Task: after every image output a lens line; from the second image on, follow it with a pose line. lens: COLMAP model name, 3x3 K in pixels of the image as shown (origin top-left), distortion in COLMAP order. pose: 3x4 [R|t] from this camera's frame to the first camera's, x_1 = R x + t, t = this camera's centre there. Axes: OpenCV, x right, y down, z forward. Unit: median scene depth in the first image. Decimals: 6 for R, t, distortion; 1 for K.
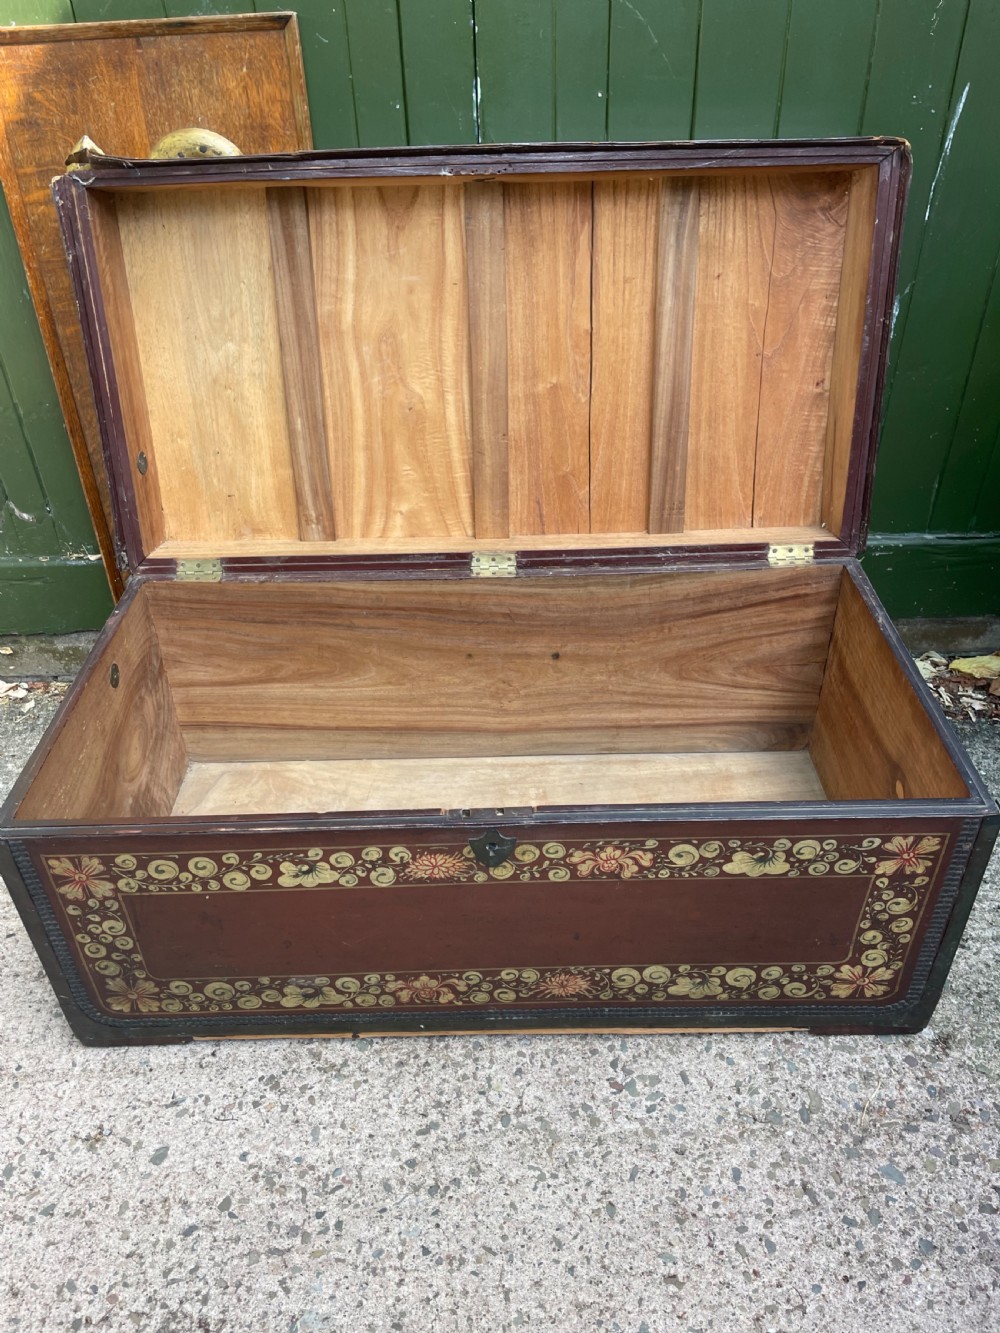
lens RADIAL K [[998.8, 0, 493.3], [0, 998.8, 663.3], [0, 0, 1]] dist [0.093828, -0.127559]
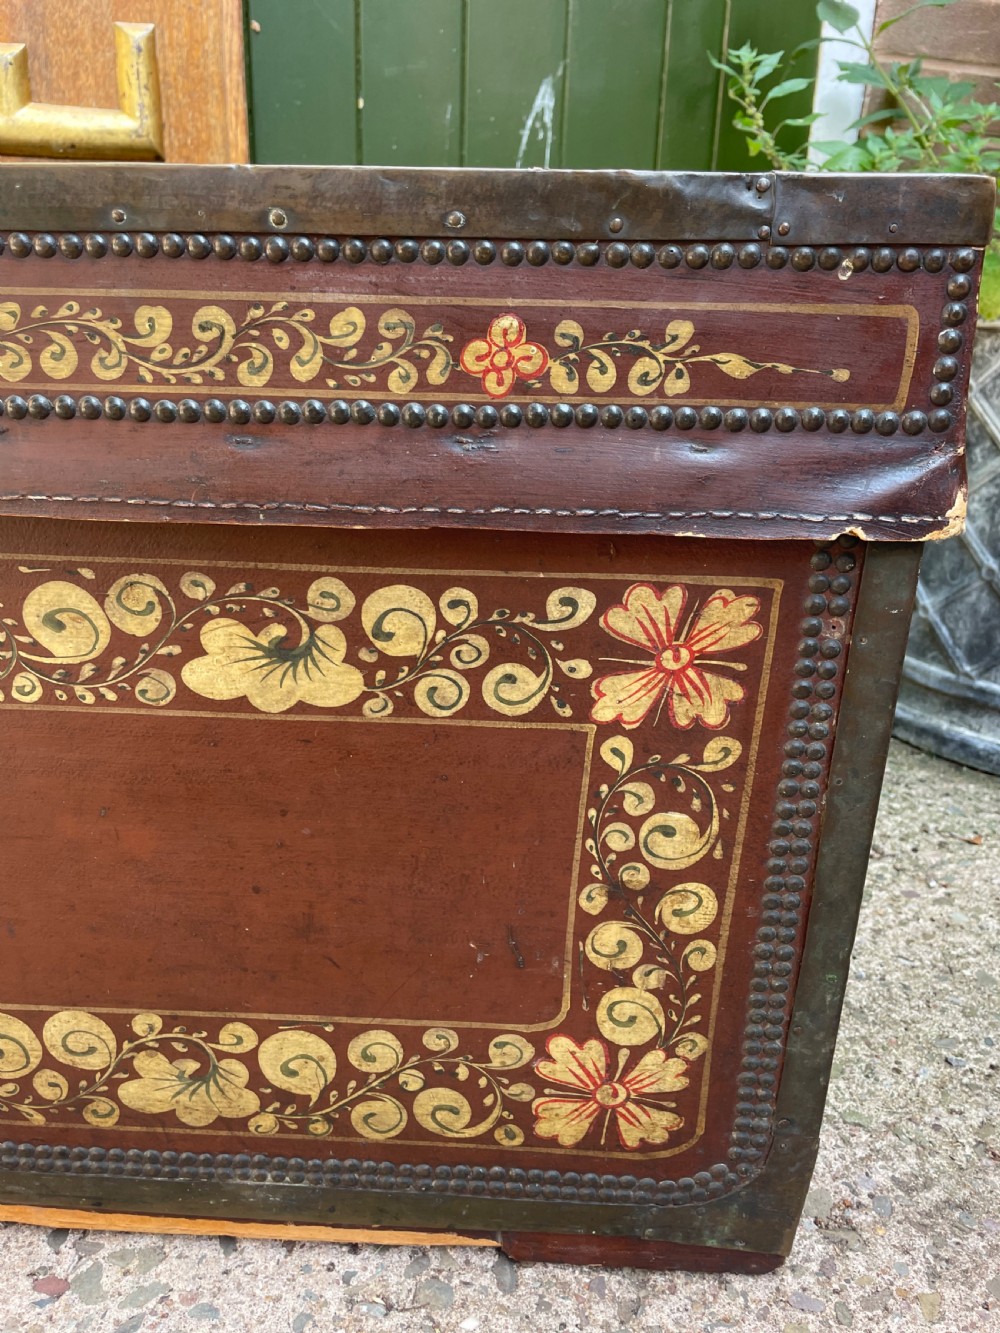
lens RADIAL K [[1006.0, 0, 490.0], [0, 1006.0, 674.3], [0, 0, 1]] dist [0.091877, -0.135105]
pose [[0.997580, 0.068804, -0.009981, 0.324618], [-0.069022, 0.962889, -0.260923, 0.275528], [-0.008342, 0.260981, 0.965308, 0.609623]]
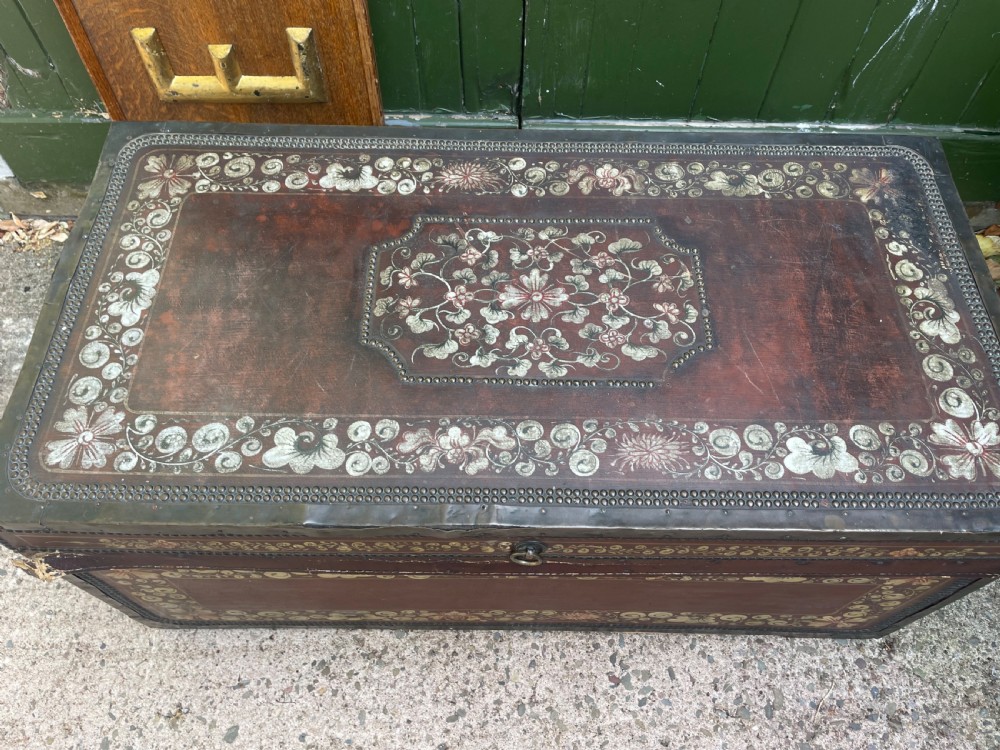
lens RADIAL K [[752.9, 0, 507.8], [0, 752.9, 367.0], [0, 0, 1]] dist [0.093065, -0.127541]
pose [[0.998878, 0.028656, 0.037715, -0.051236], [-0.041228, 0.918007, 0.394414, -0.286569], [-0.023321, -0.395527, 0.918158, 0.343154]]
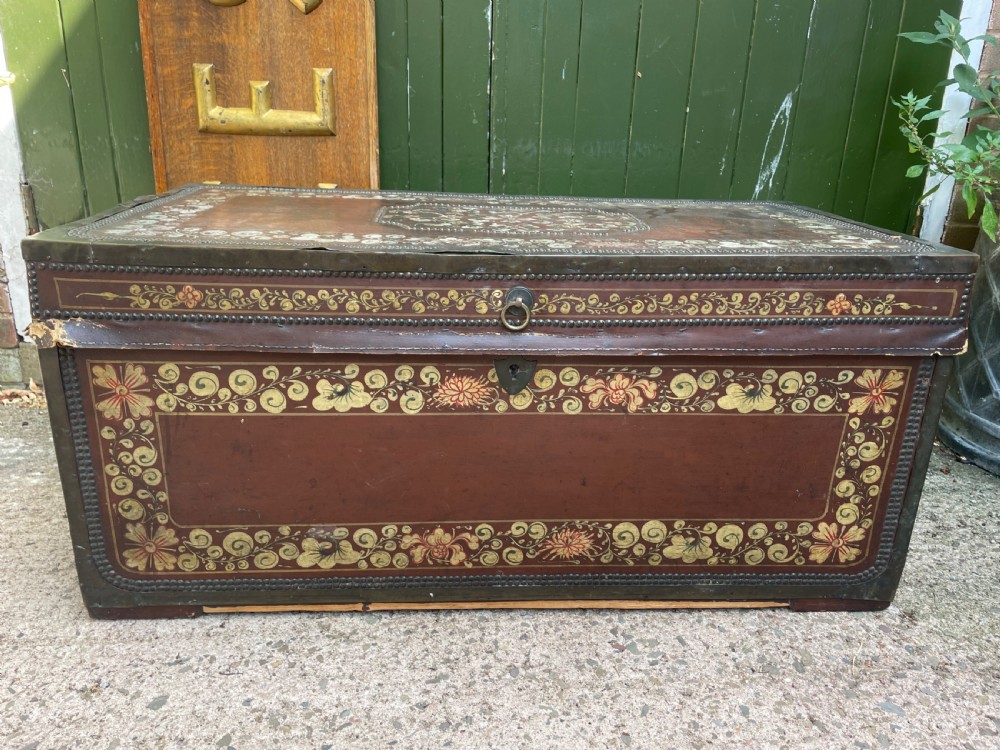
lens RADIAL K [[753.7, 0, 507.0], [0, 753.7, 371.5], [0, 0, 1]] dist [0.092908, -0.128431]
pose [[0.995919, 0.039633, 0.081079, -0.071630], [-0.015665, 0.960688, -0.277189, 0.386723], [-0.088877, 0.274787, 0.957389, 0.191361]]
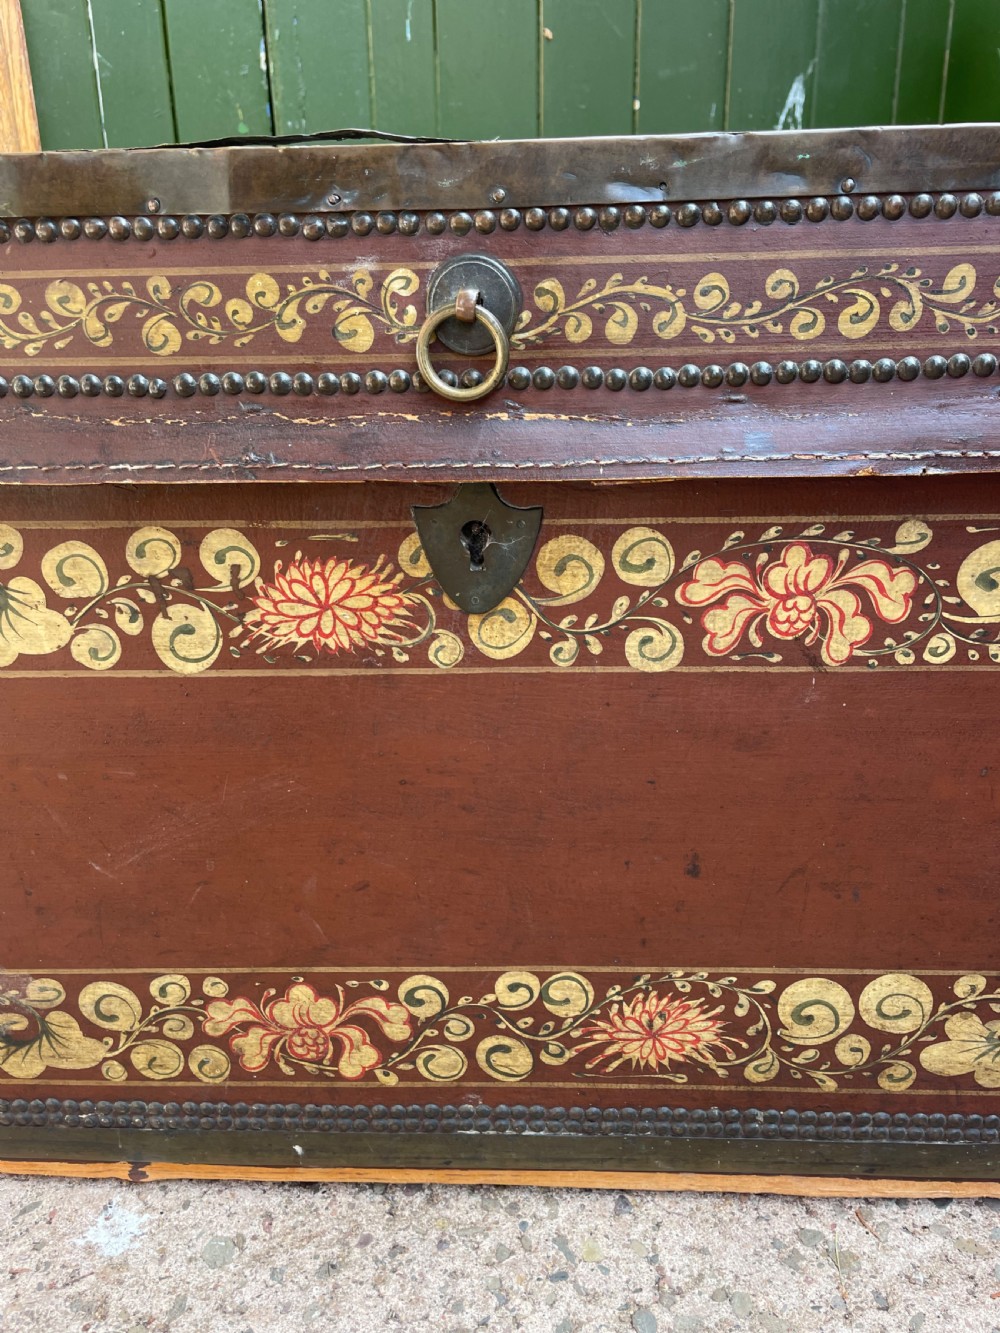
lens RADIAL K [[1009.8, 0, 511.7], [0, 1009.8, 675.3], [0, 0, 1]] dist [0.078201, -0.114265]
pose [[0.999173, 0.030350, -0.027044, 0.021837], [-0.036424, 0.963798, -0.264135, 0.307779], [0.018048, 0.264901, 0.964107, 0.607849]]
